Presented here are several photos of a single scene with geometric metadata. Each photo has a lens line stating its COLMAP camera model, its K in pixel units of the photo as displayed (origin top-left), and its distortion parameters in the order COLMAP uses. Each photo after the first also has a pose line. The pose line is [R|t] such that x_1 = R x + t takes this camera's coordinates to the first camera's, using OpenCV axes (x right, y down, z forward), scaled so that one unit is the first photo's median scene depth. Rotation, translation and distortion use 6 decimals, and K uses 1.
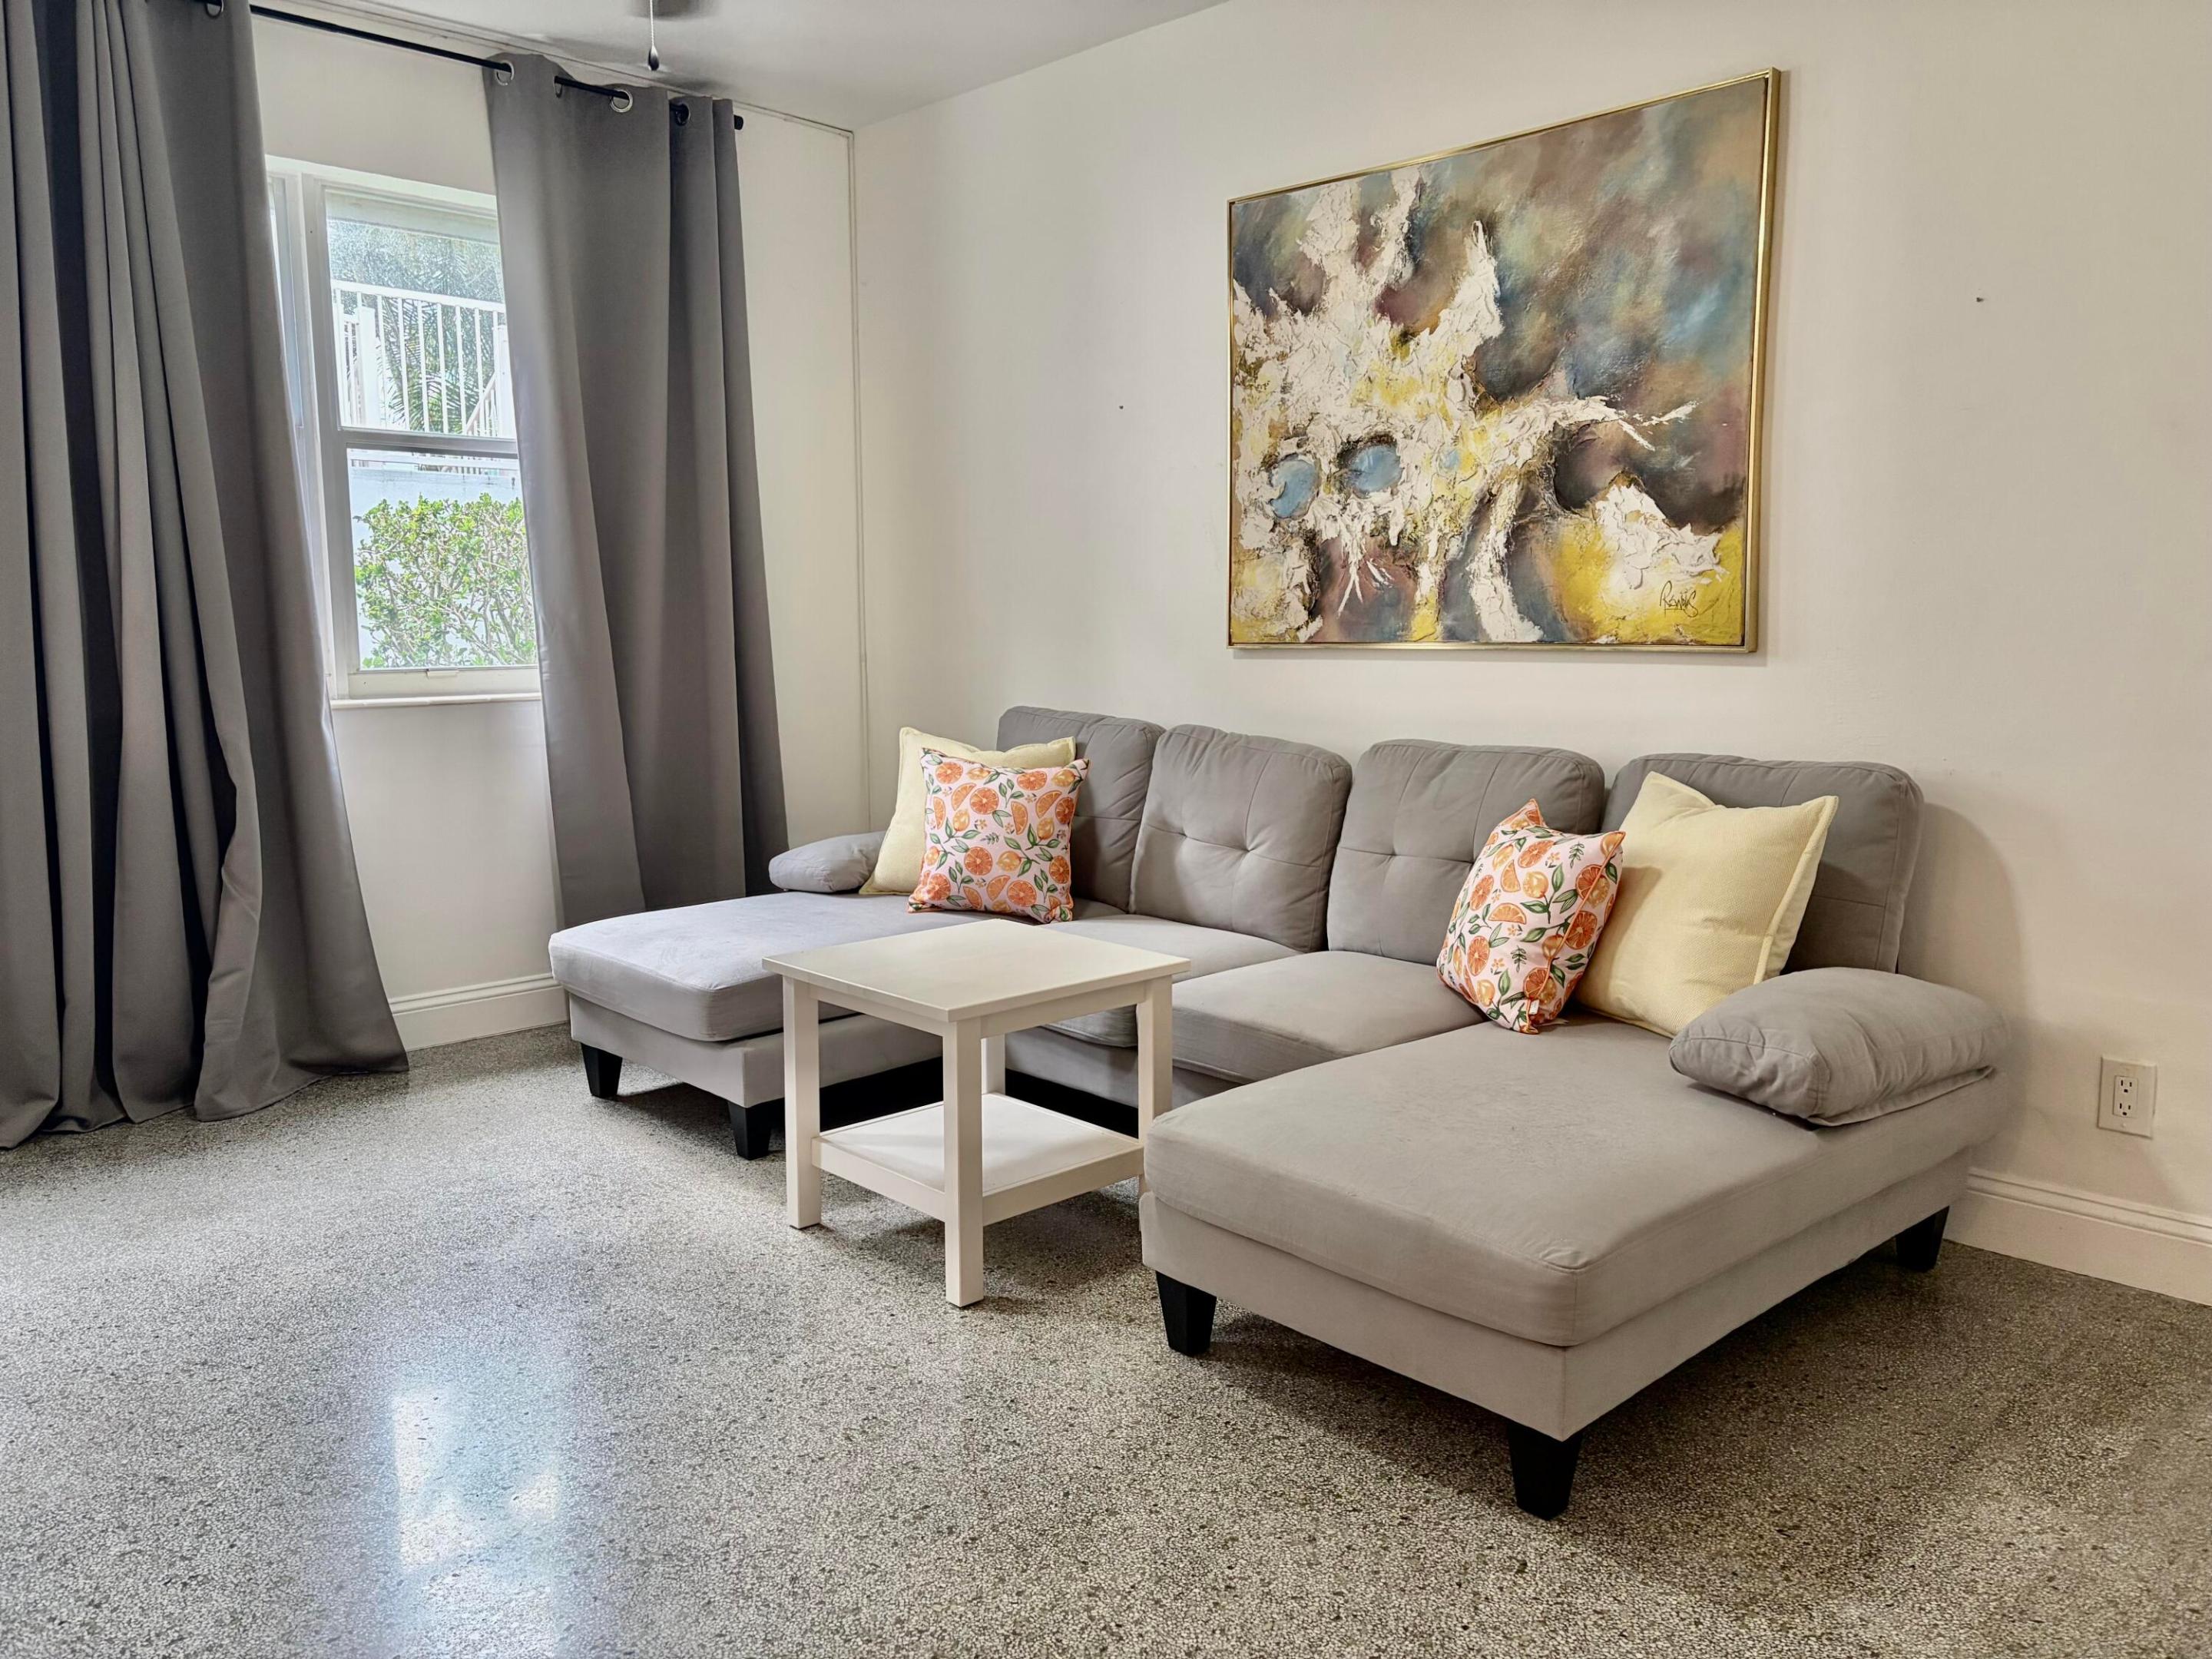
lens RADIAL K [[1683.3, 0, 1106.0], [0, 1683.3, 829.5], [0, 0, 1]] dist [-0.017884, -0.002523]
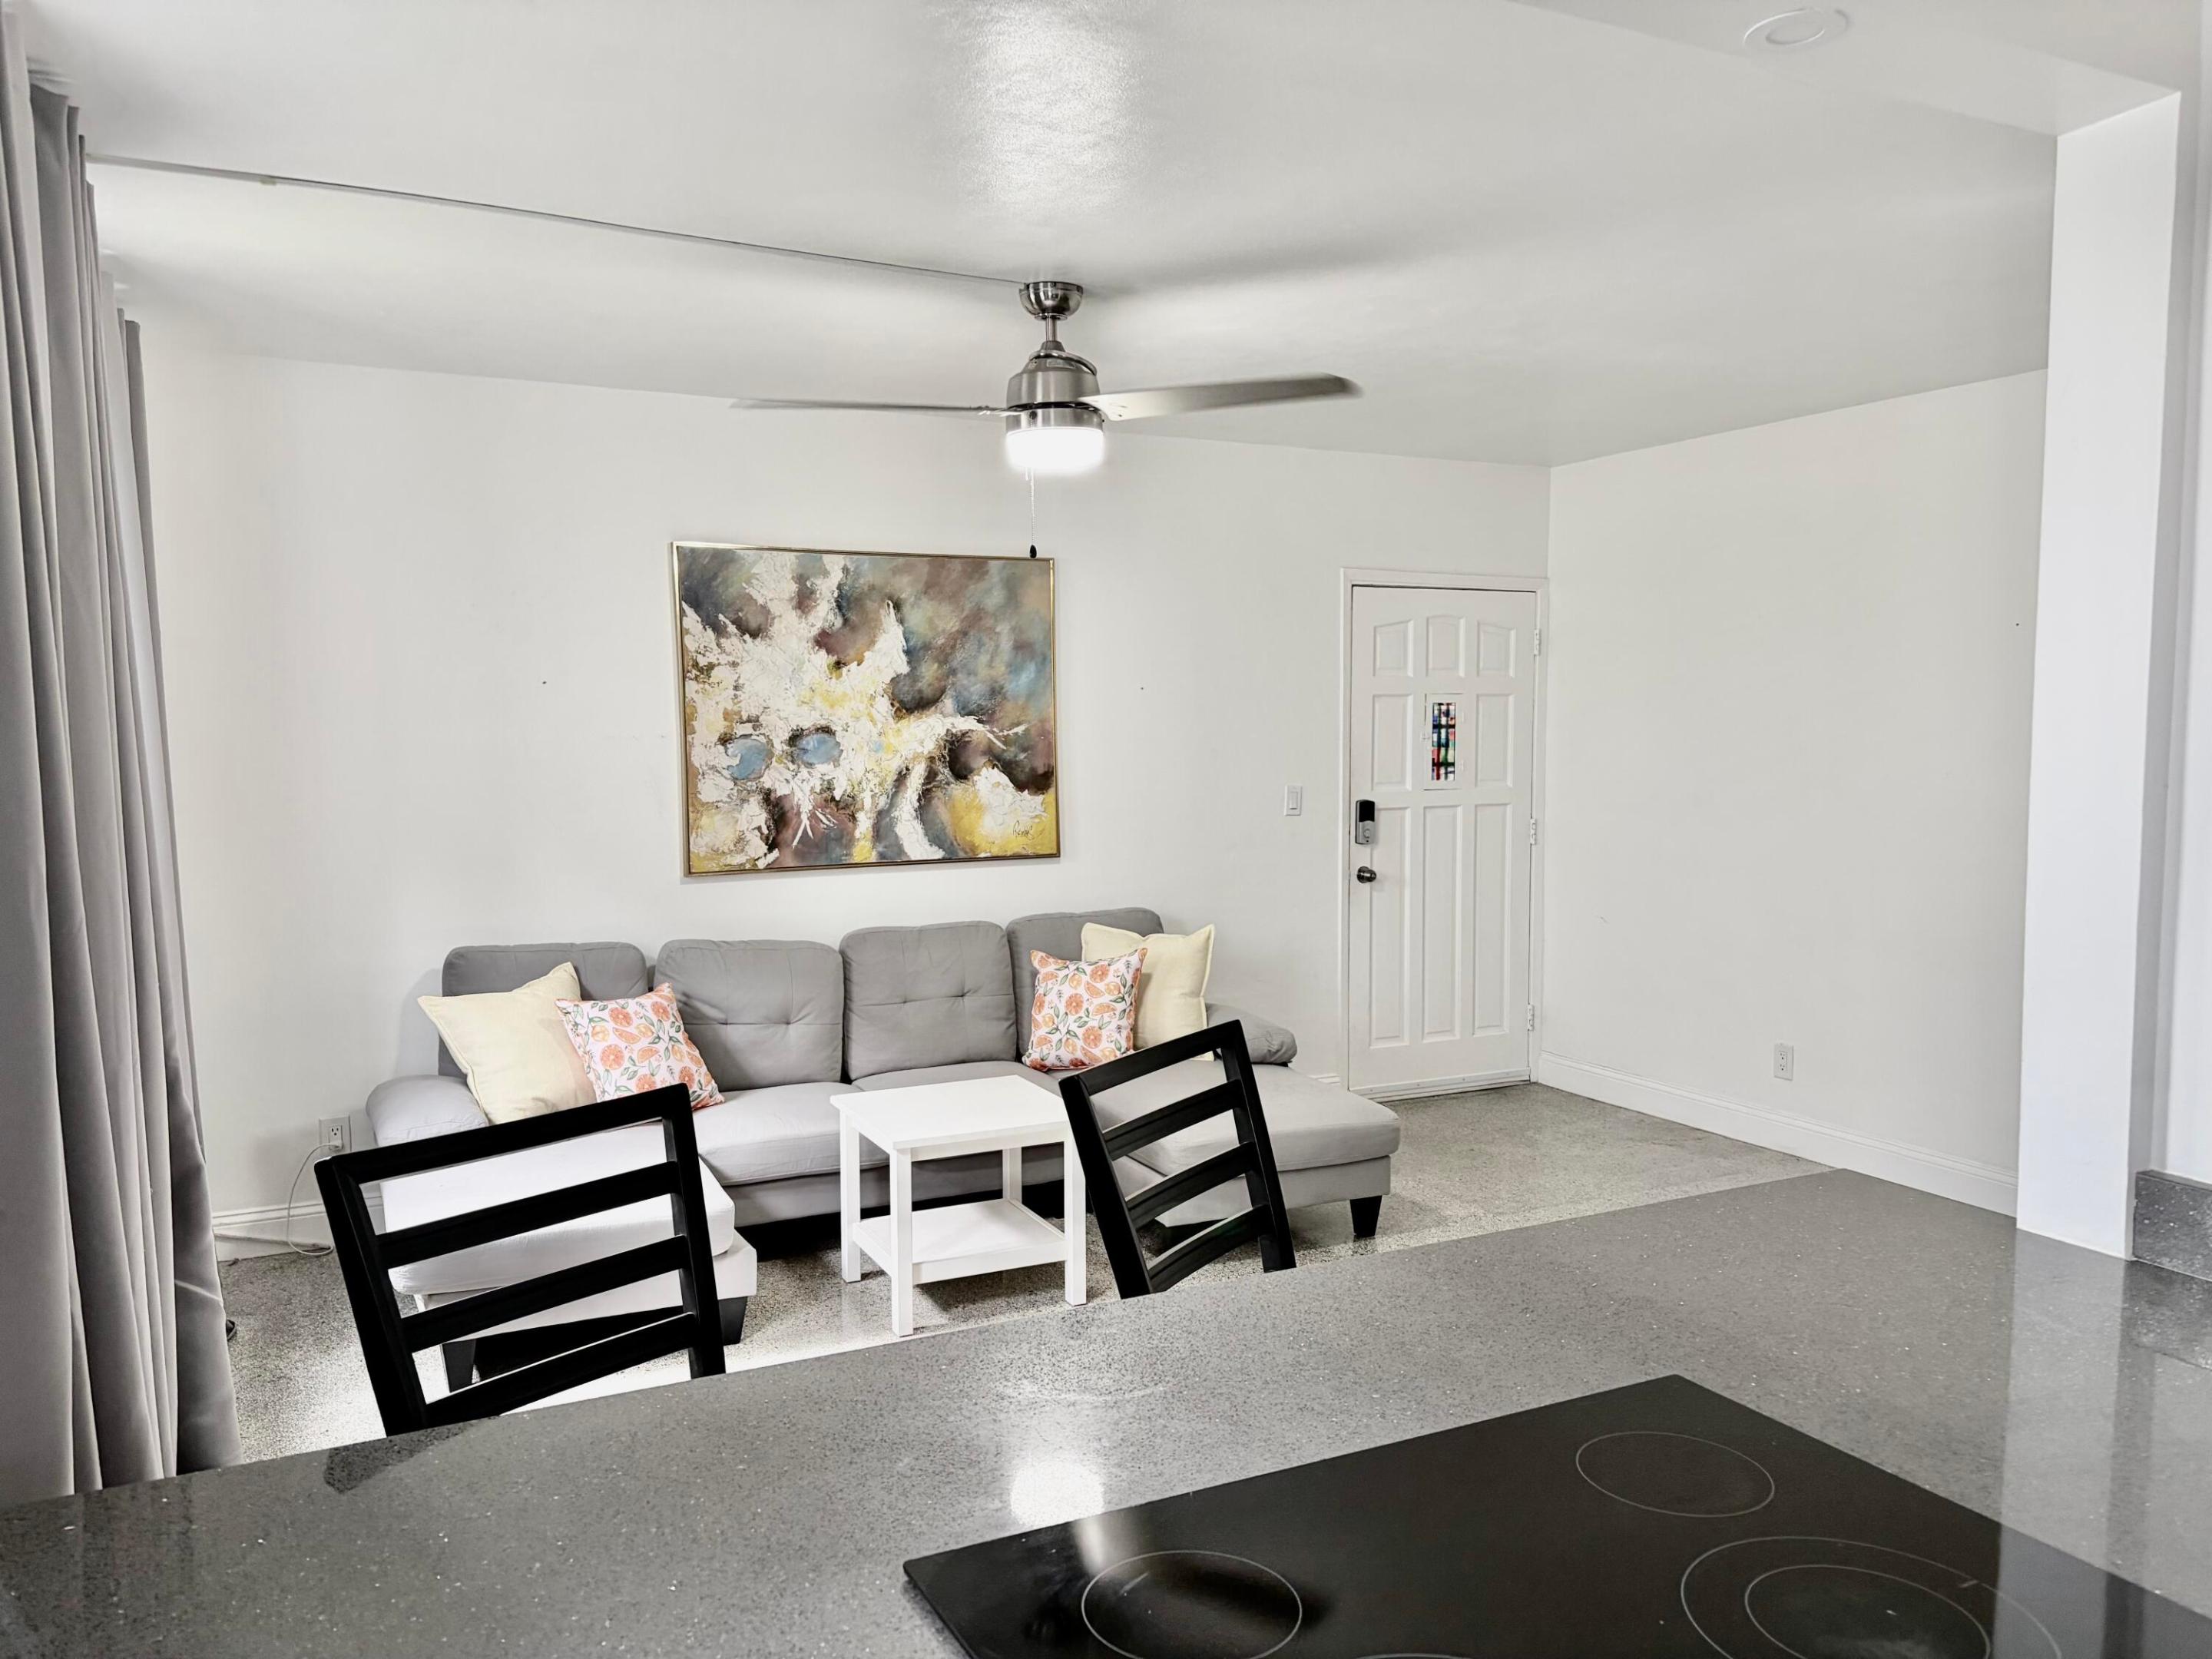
lens RADIAL K [[1666.1, 0, 1106.0], [0, 1666.1, 829.5], [0, 0, 1]] dist [0.000317, -0.000178]
pose [[0.290976, -0.061851, 0.954729, -1.212141], [0.120338, 0.992349, 0.027612, -0.159274], [-0.949132, 0.106856, 0.296193, 0.343001]]
